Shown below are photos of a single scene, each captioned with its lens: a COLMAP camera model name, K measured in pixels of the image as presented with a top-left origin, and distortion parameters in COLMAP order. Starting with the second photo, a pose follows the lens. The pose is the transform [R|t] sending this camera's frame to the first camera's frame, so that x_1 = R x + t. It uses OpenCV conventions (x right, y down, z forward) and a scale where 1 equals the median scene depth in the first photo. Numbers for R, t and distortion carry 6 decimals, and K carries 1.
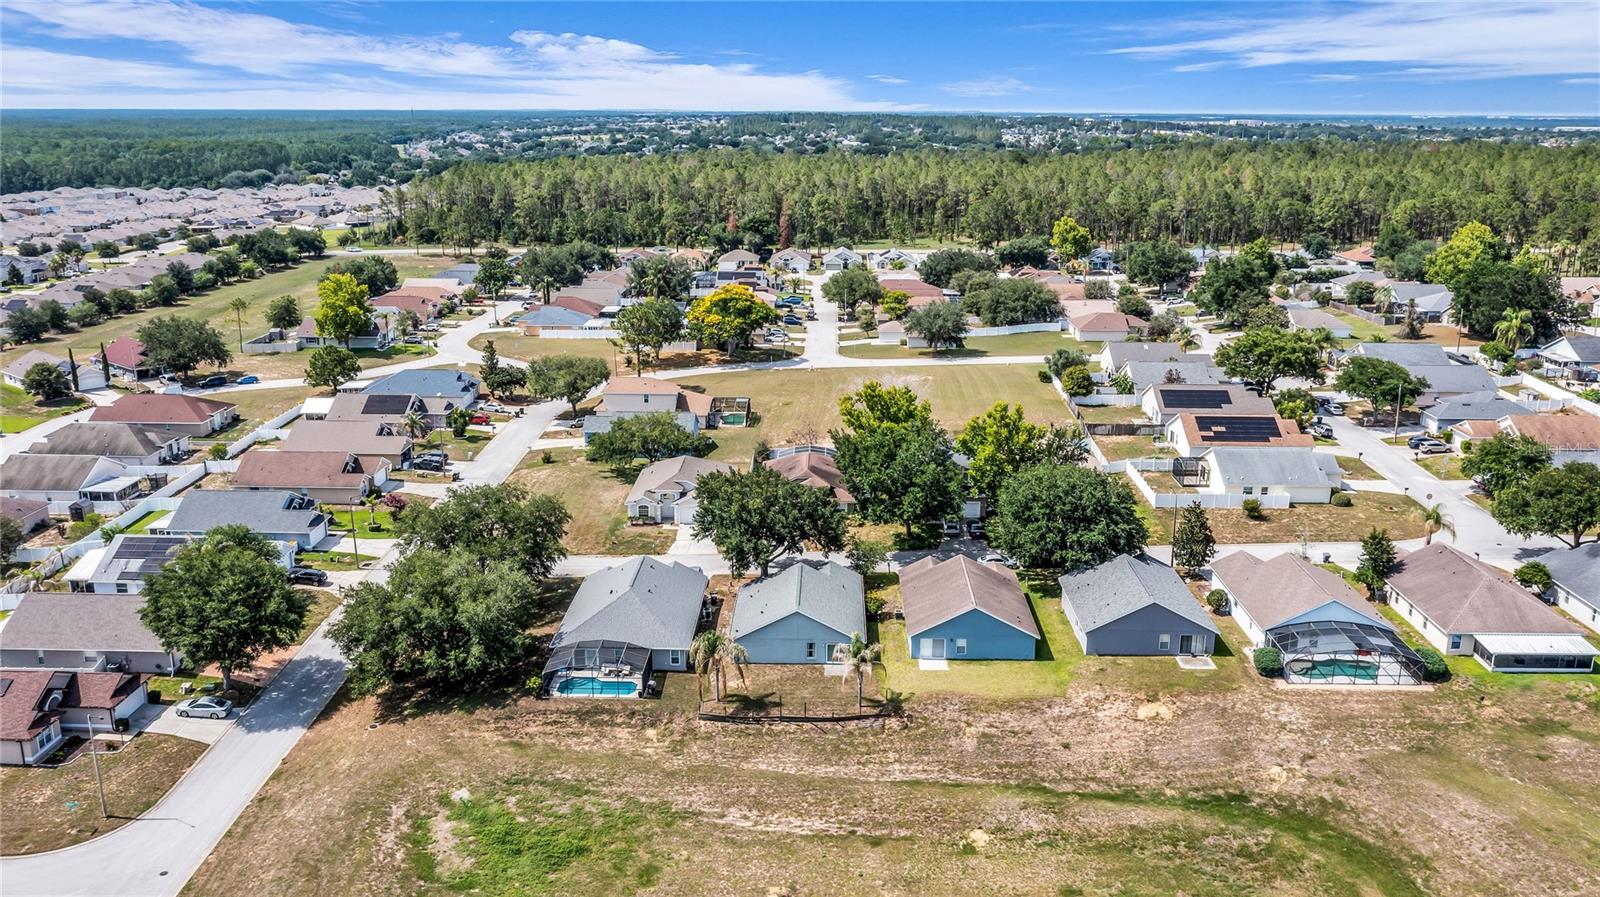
lens RADIAL K [[1290.5, 0, 808.7], [0, 1290.5, 424.9], [0, 0, 1]] dist [-0.013770, 0.007488]
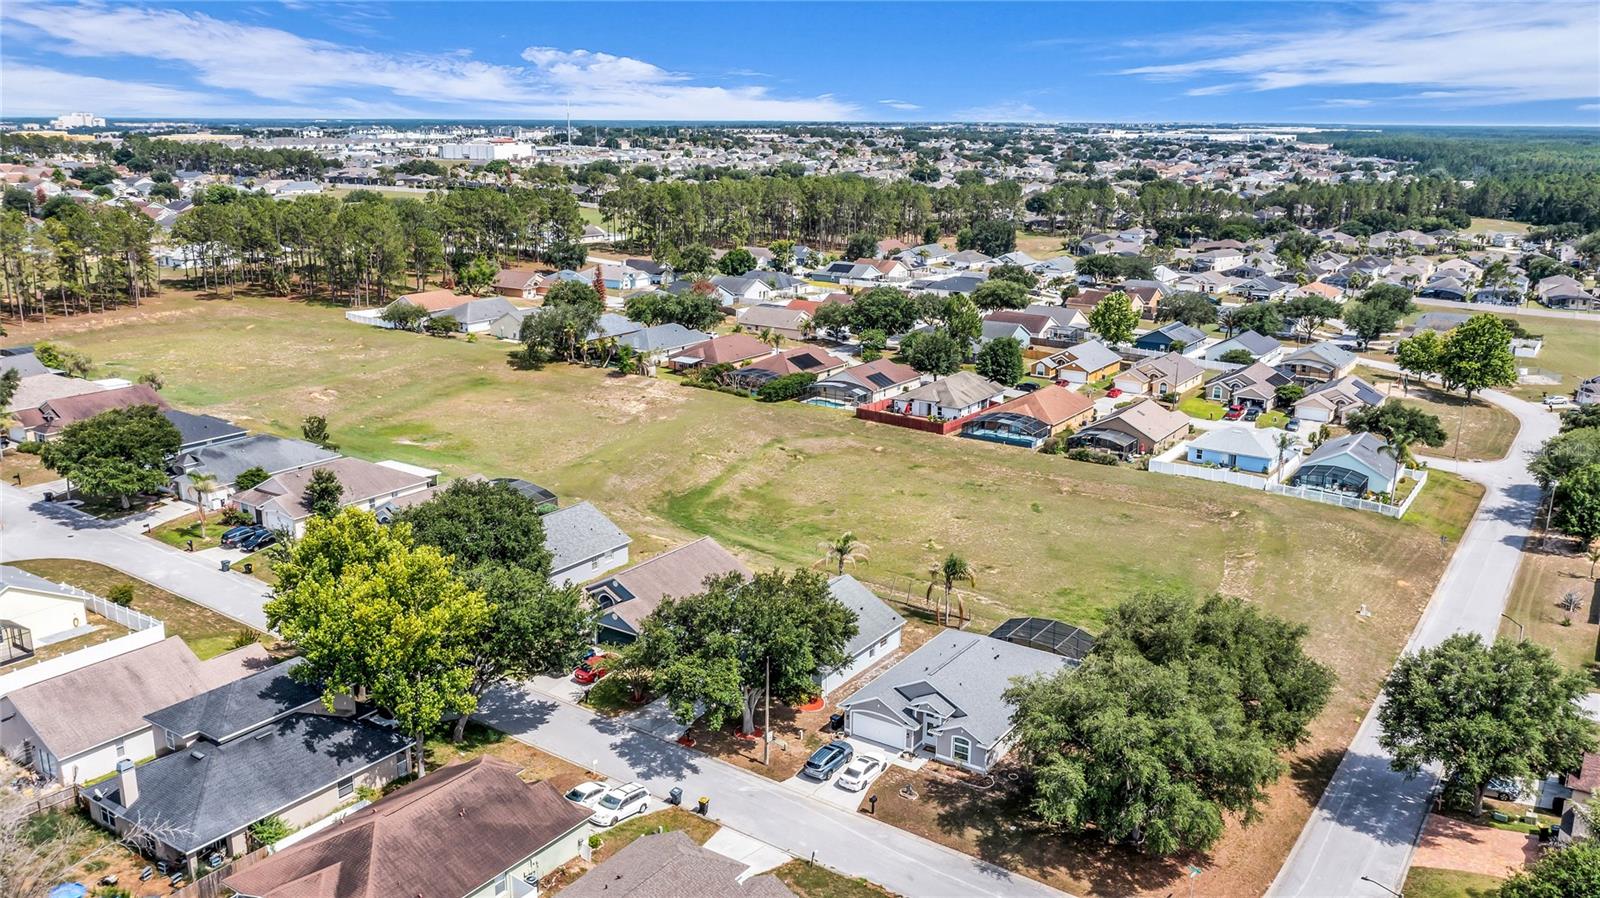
lens RADIAL K [[1261.4, 0, 808.0], [0, 1261.4, 449.0], [0, 0, 1]] dist [-0.006420, 0.002739]
pose [[-0.845949, -0.155314, 0.510146, -0.470530], [0.109067, 0.886032, 0.450613, -0.393662], [-0.521992, 0.436835, -0.732598, 1.719393]]
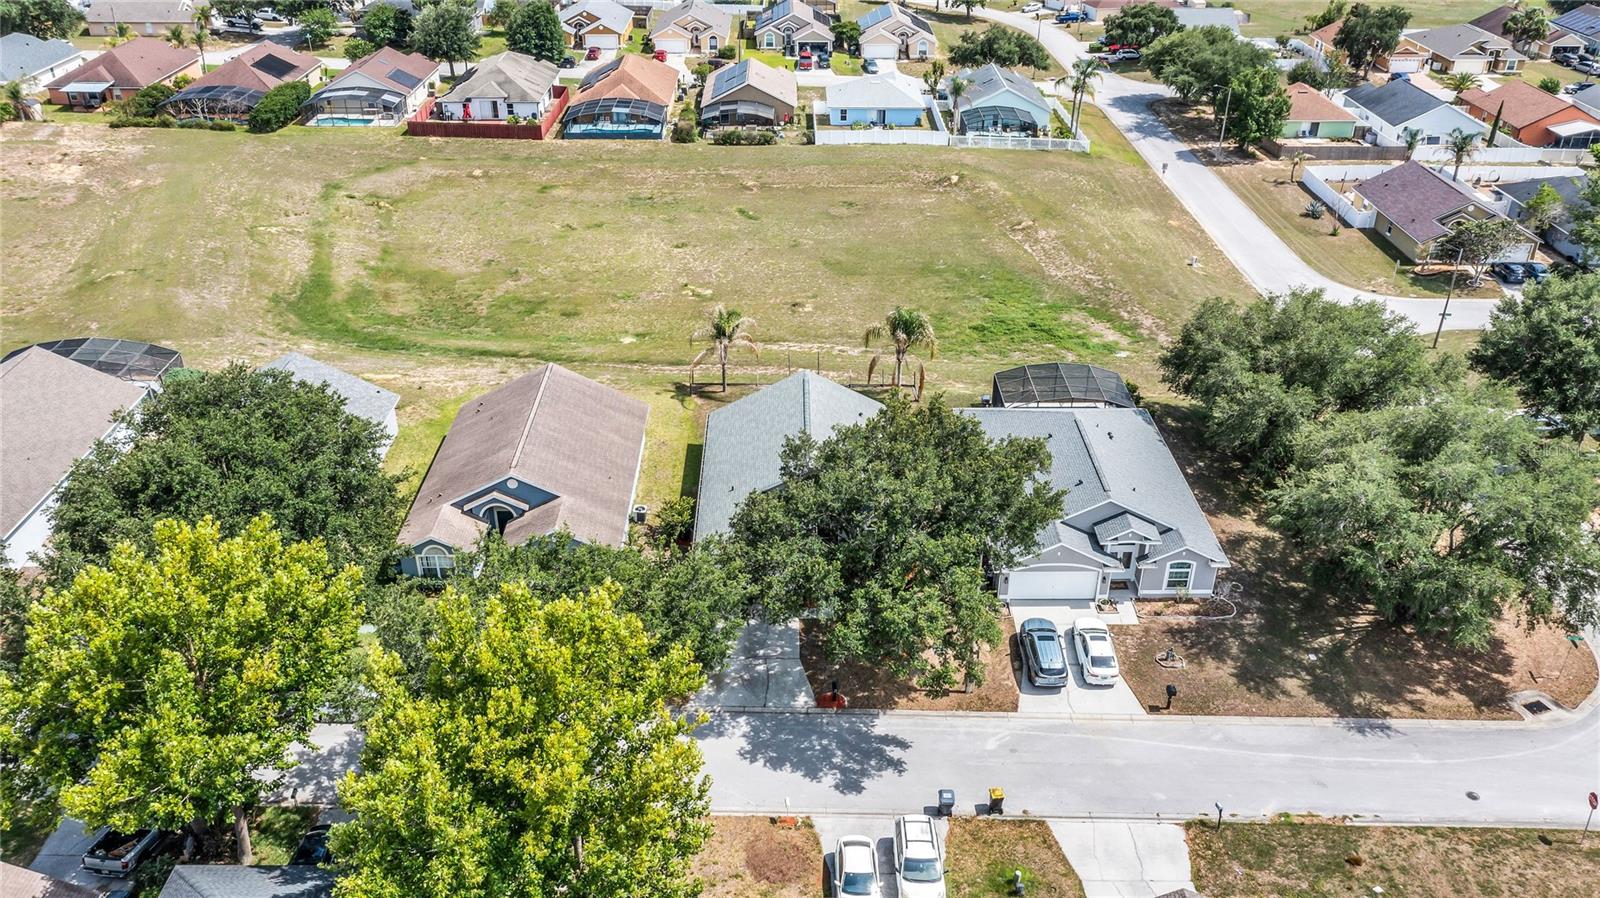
lens RADIAL K [[1291.0, 0, 802.0], [0, 1291.0, 396.9], [0, 0, 1]] dist [-0.004338, 0.000516]
pose [[-0.999165, -0.000491, -0.040865, 0.028659], [-0.027184, 0.754631, 0.655586, -0.305635], [0.030516, 0.656149, -0.754014, 1.558511]]
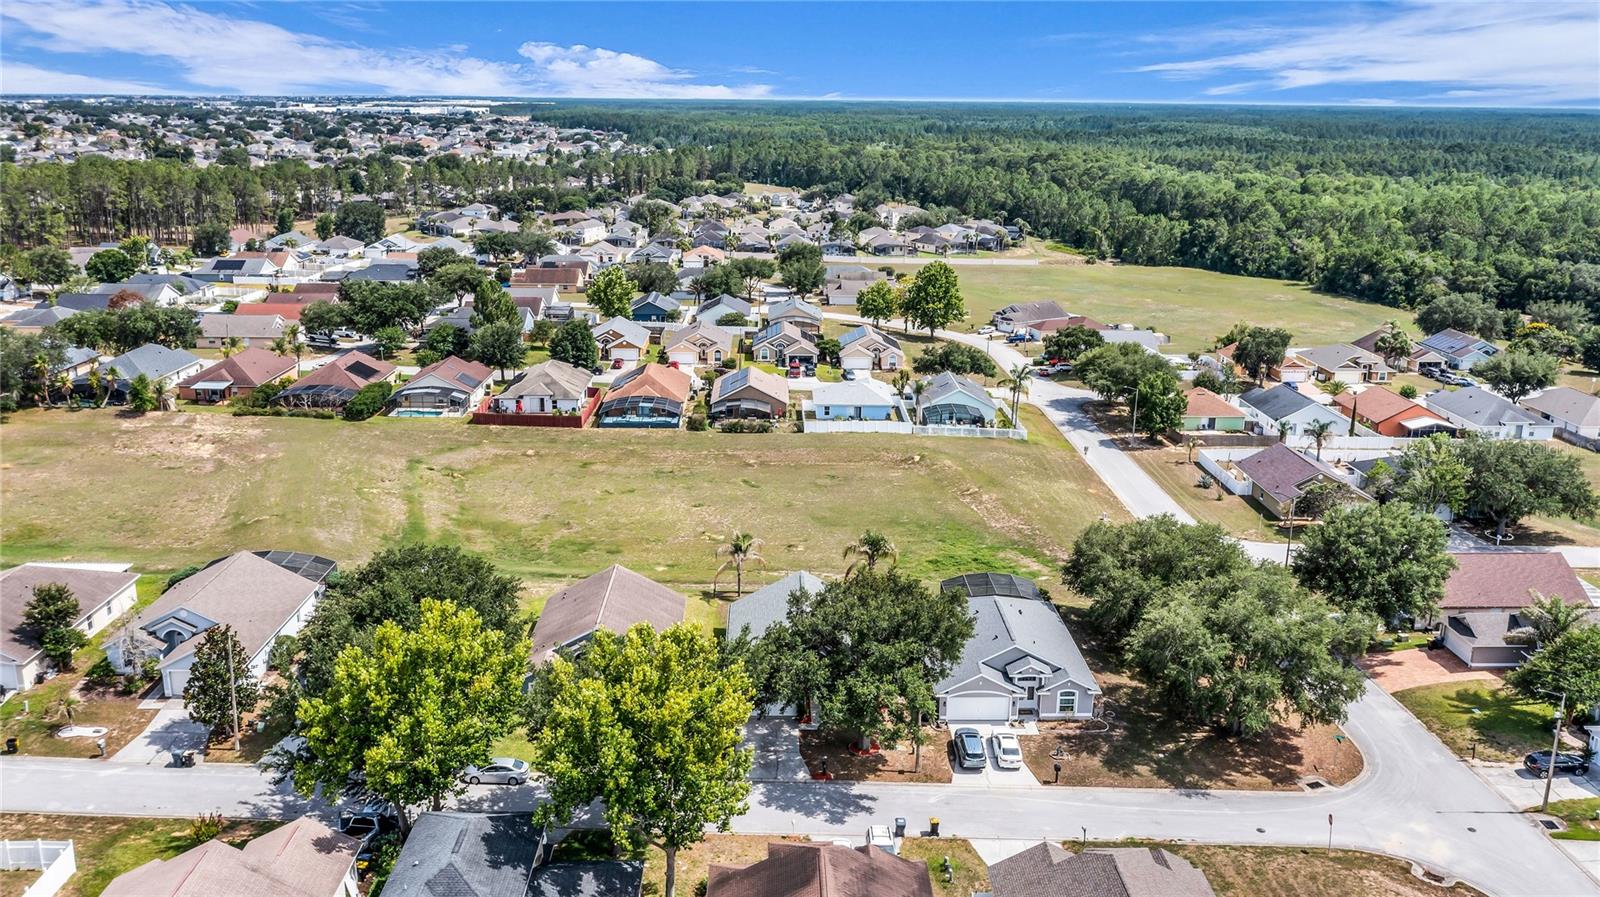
lens RADIAL K [[1290.5, 0, 808.7], [0, 1290.5, 424.9], [0, 0, 1]] dist [-0.013770, 0.007488]
pose [[-0.998240, -0.012074, -0.058070, 0.049914], [-0.038009, 0.881827, 0.470039, -0.406788], [0.045532, 0.471418, -0.880734, 1.819831]]
